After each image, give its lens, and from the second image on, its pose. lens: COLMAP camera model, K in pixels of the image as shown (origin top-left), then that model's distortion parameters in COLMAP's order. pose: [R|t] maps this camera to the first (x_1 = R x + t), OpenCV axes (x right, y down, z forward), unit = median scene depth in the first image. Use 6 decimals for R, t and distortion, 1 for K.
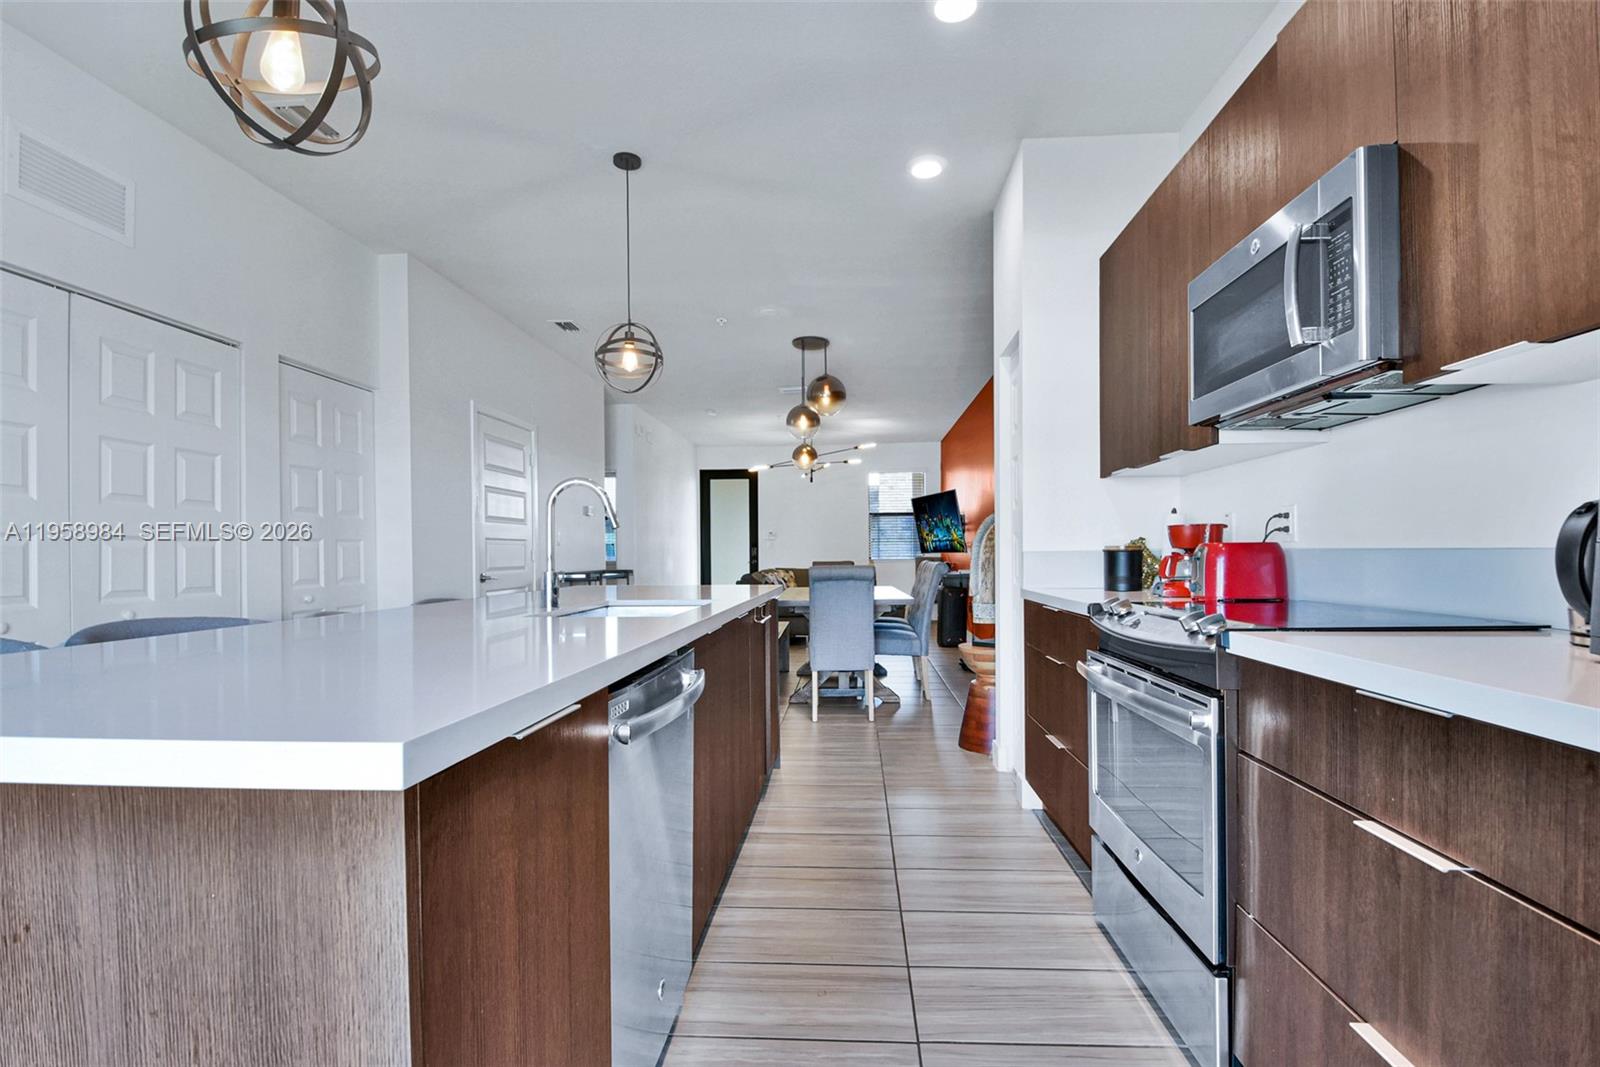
lens RADIAL K [[741.7, 0, 797.5], [0, 741.7, 565.9], [0, 0, 1]] dist [0.002035, -0.017190]
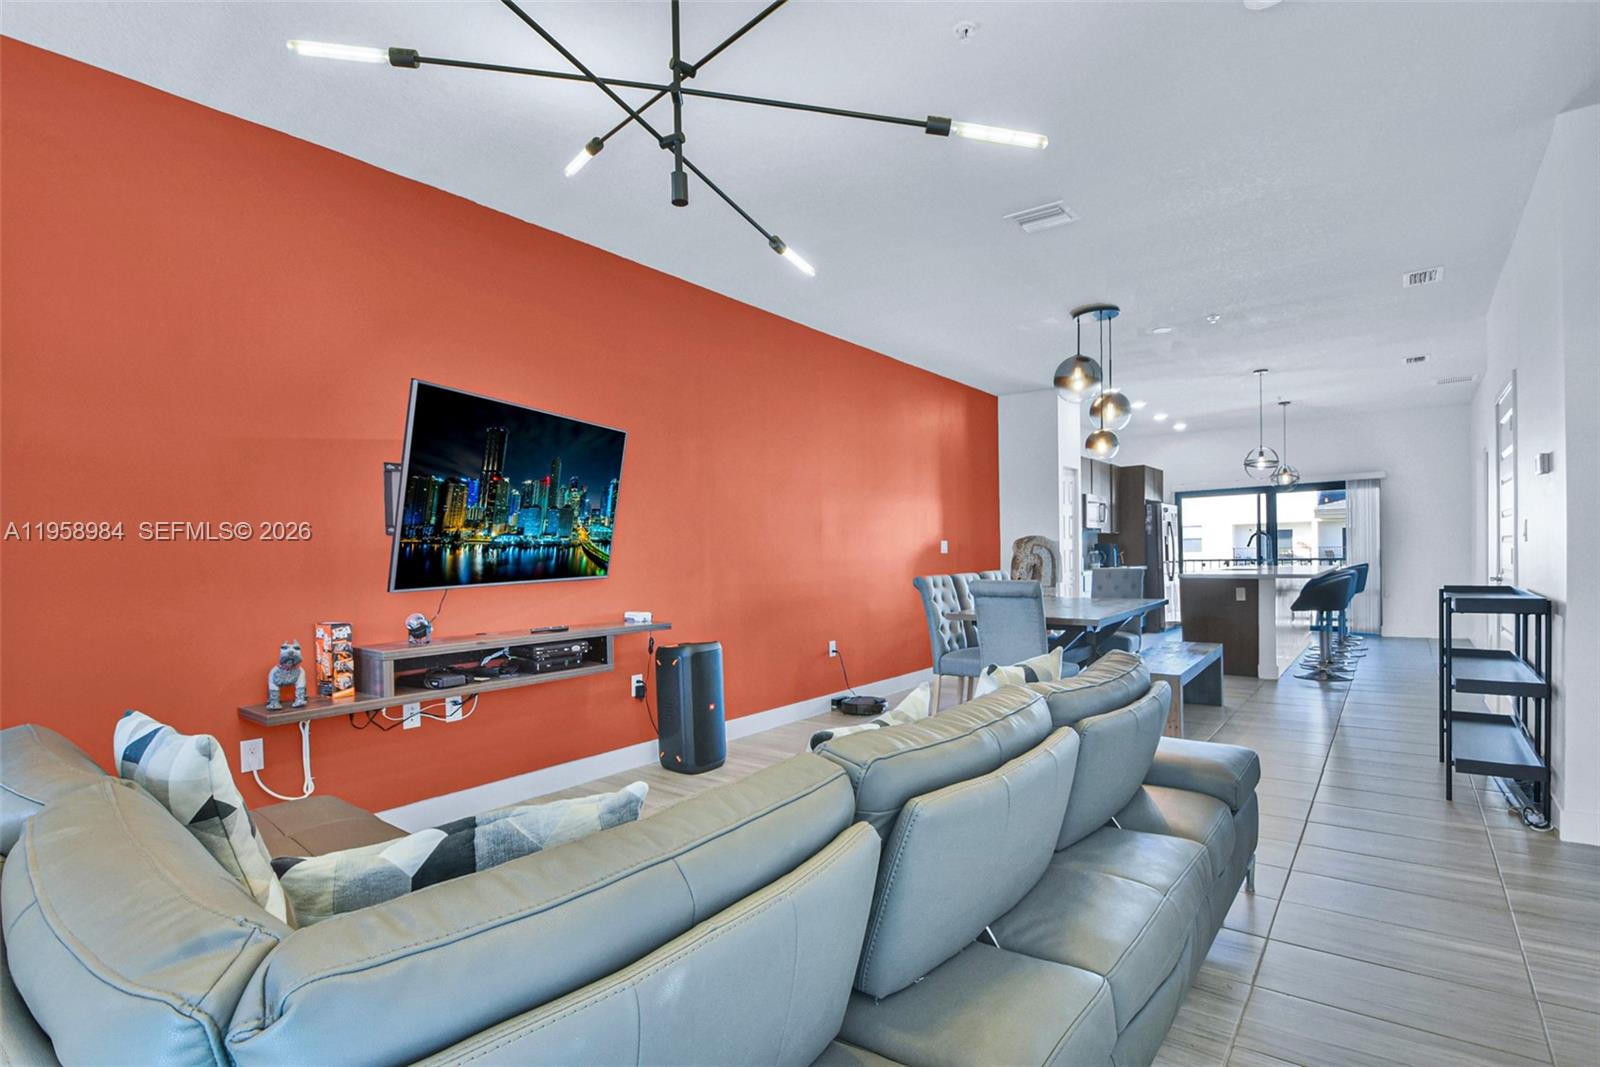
lens RADIAL K [[778.7, 0, 809.2], [0, 778.7, 572.3], [0, 0, 1]] dist [-0.000039, -0.000489]
pose [[-0.821184, -0.001674, 0.570660, -0.218937], [0.024902, 0.998938, 0.038764, -0.050195], [-0.570119, 0.046043, -0.820271, 1.951812]]
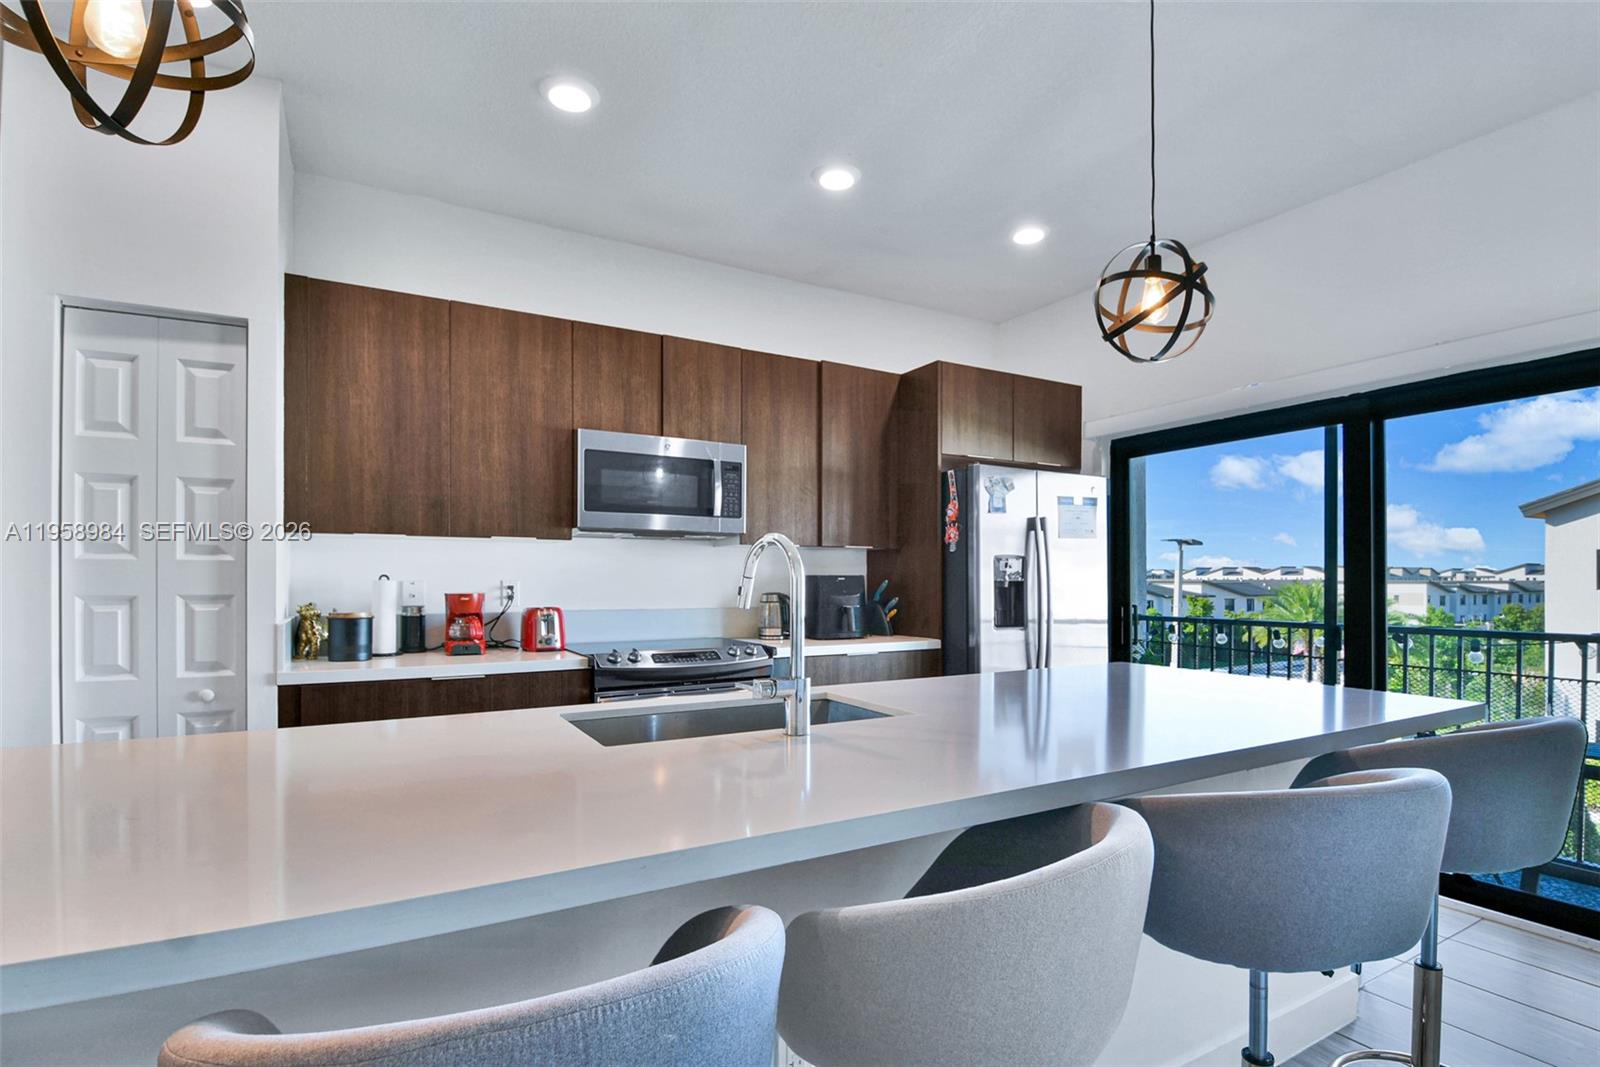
lens RADIAL K [[778.7, 0, 809.2], [0, 778.7, 572.3], [0, 0, 1]] dist [-0.000039, -0.000489]
pose [[-0.532452, 0.003296, 0.846454, -0.320991], [0.009632, 0.999951, 0.002166, -0.034165], [-0.846406, 0.009306, -0.532457, 0.506122]]
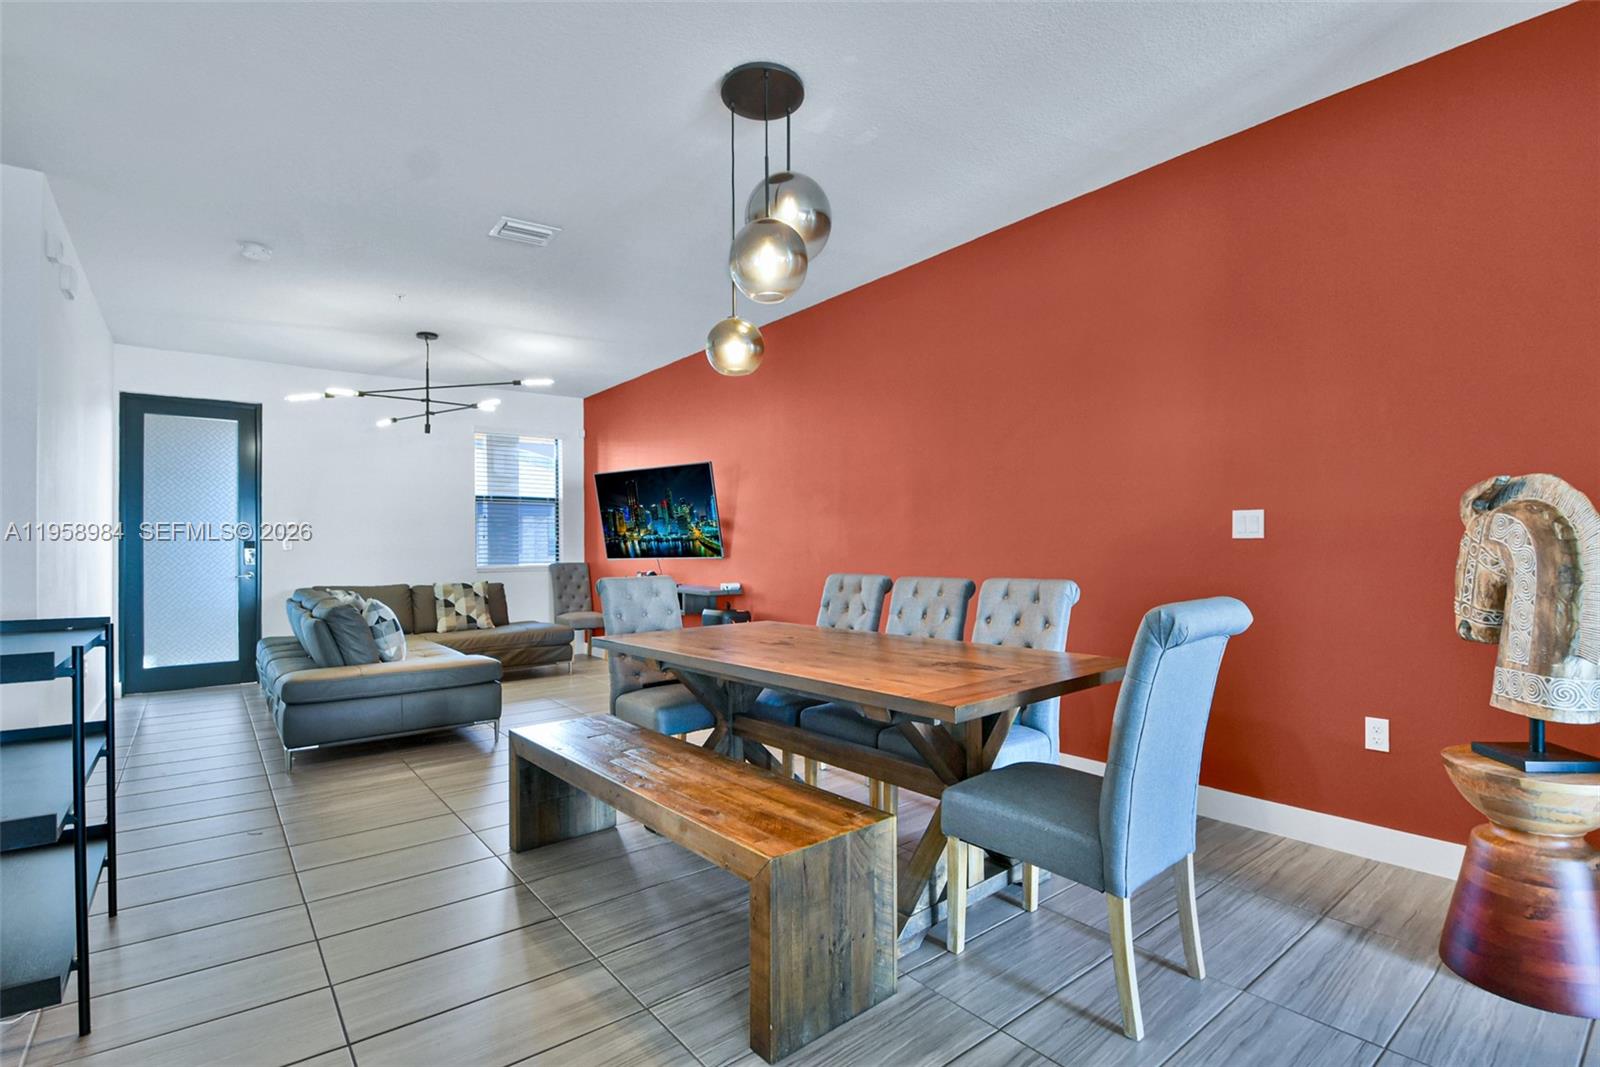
lens RADIAL K [[763.9, 0, 784.1], [0, 763.9, 542.8], [0, 0, 1]] dist [0.001591, -0.018285]
pose [[0.761599, 0.000843, 0.648048, -0.259192], [0.013805, 0.999751, -0.017525, -0.028062], [-0.647901, 0.022293, 0.761398, 0.652974]]
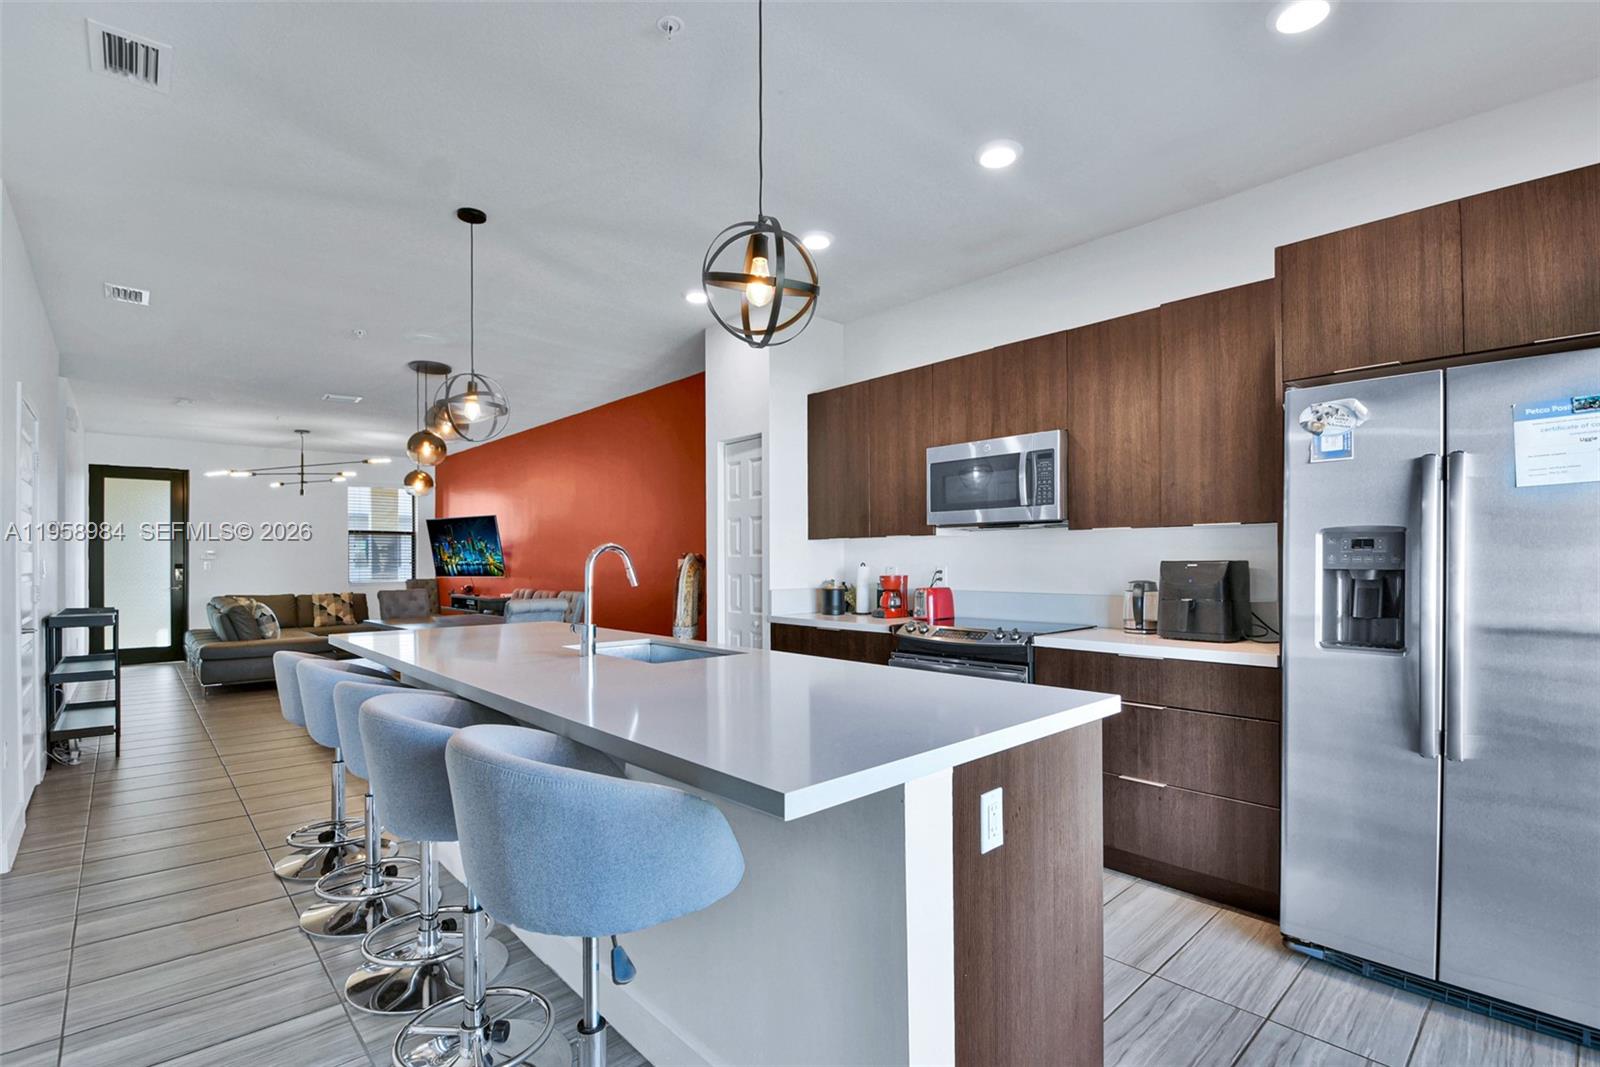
lens RADIAL K [[741.7, 0, 797.5], [0, 741.7, 565.9], [0, 0, 1]] dist [0.002035, -0.017190]
pose [[0.699648, -0.000402, 0.714487, -0.330892], [0.012053, 0.999864, -0.011240, -0.023949], [-0.714386, 0.016475, 0.699558, -0.013507]]
